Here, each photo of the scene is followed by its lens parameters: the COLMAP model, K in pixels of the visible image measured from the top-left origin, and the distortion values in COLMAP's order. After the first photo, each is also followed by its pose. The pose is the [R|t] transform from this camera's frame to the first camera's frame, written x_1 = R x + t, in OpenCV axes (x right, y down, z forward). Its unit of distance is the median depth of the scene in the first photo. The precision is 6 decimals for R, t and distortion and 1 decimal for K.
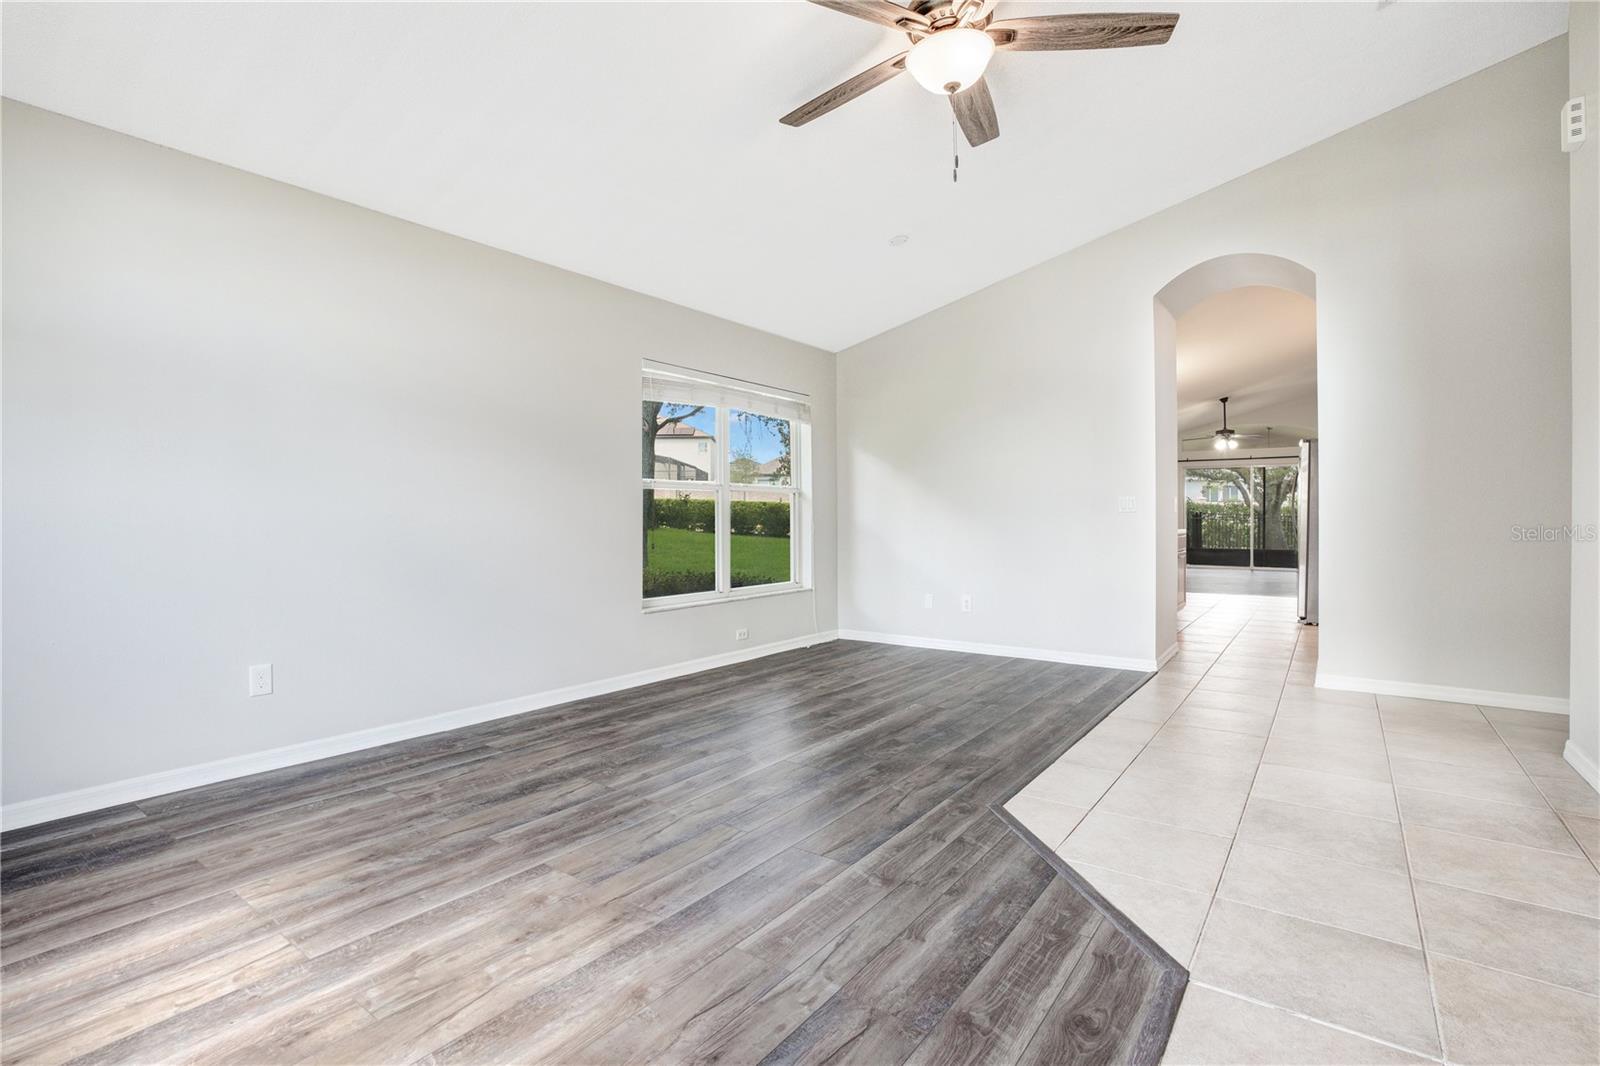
lens RADIAL K [[769.3, 0, 793.7], [0, 769.3, 525.6], [0, 0, 1]] dist [-0.047609, 0.031955]
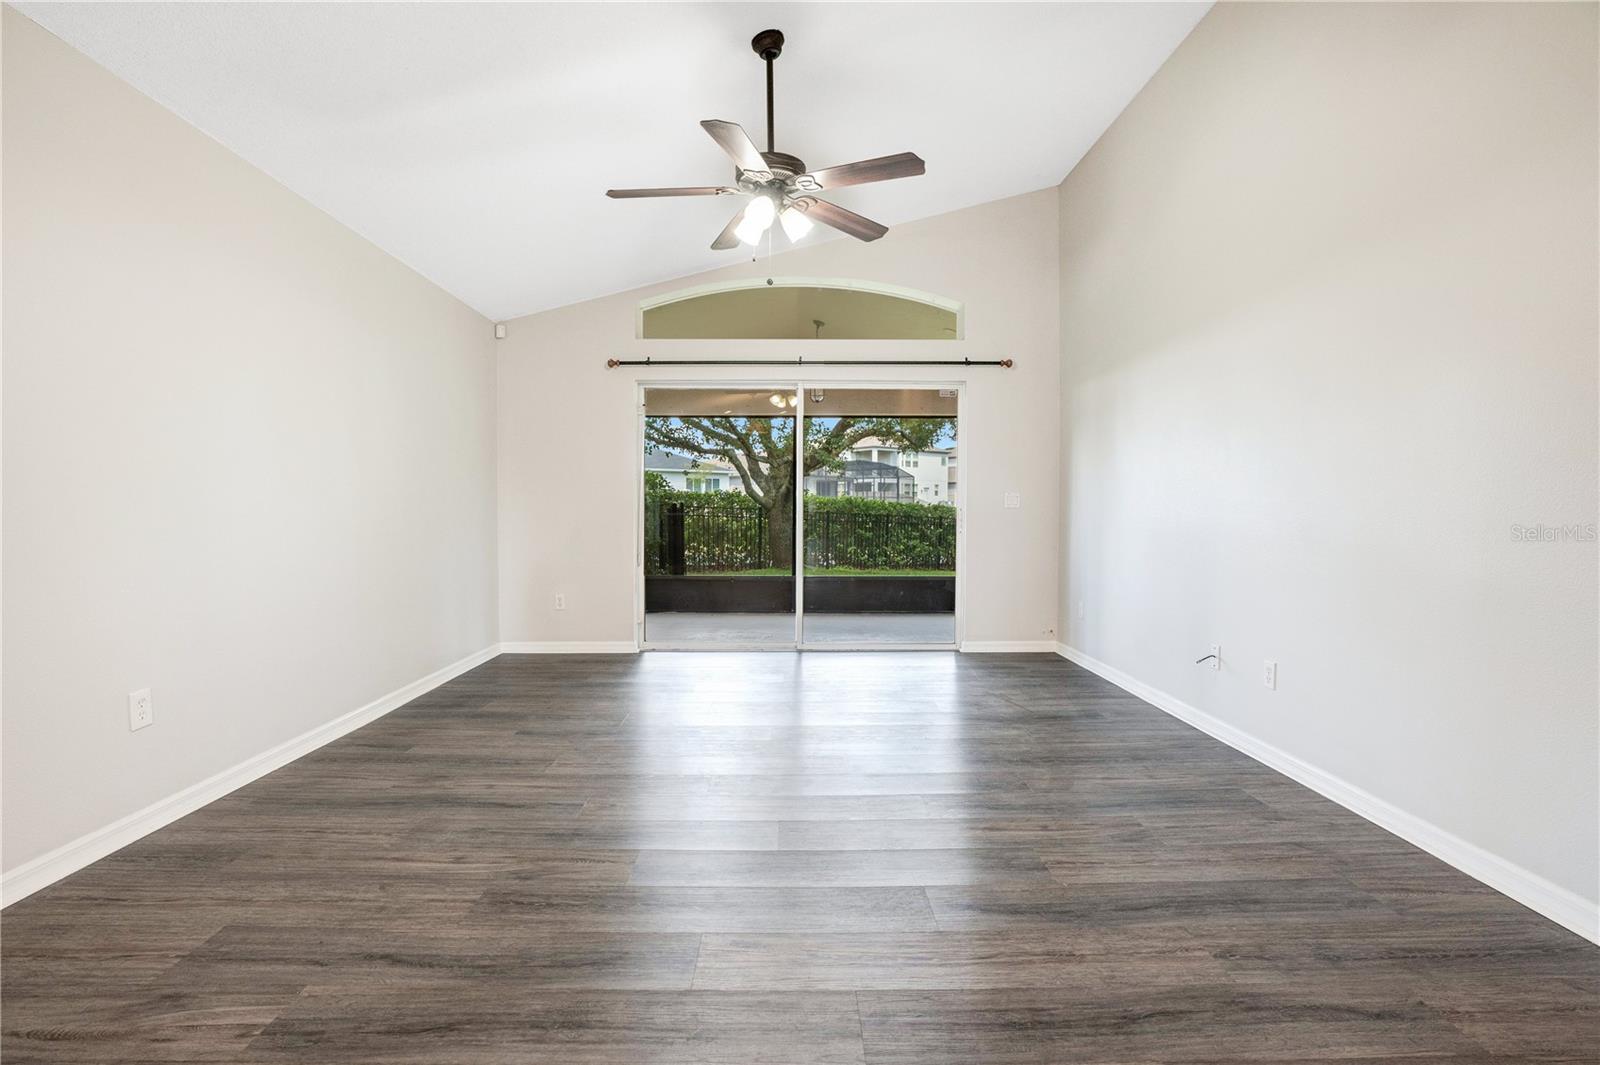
lens RADIAL K [[769.3, 0, 793.7], [0, 769.3, 525.1], [0, 0, 1]] dist [-0.047609, 0.031955]
pose [[0.803277, -0.004670, 0.595587, 0.226679], [0.008337, 0.999959, -0.003403, 0.003207], [-0.595547, 0.007699, 0.803283, 0.428997]]
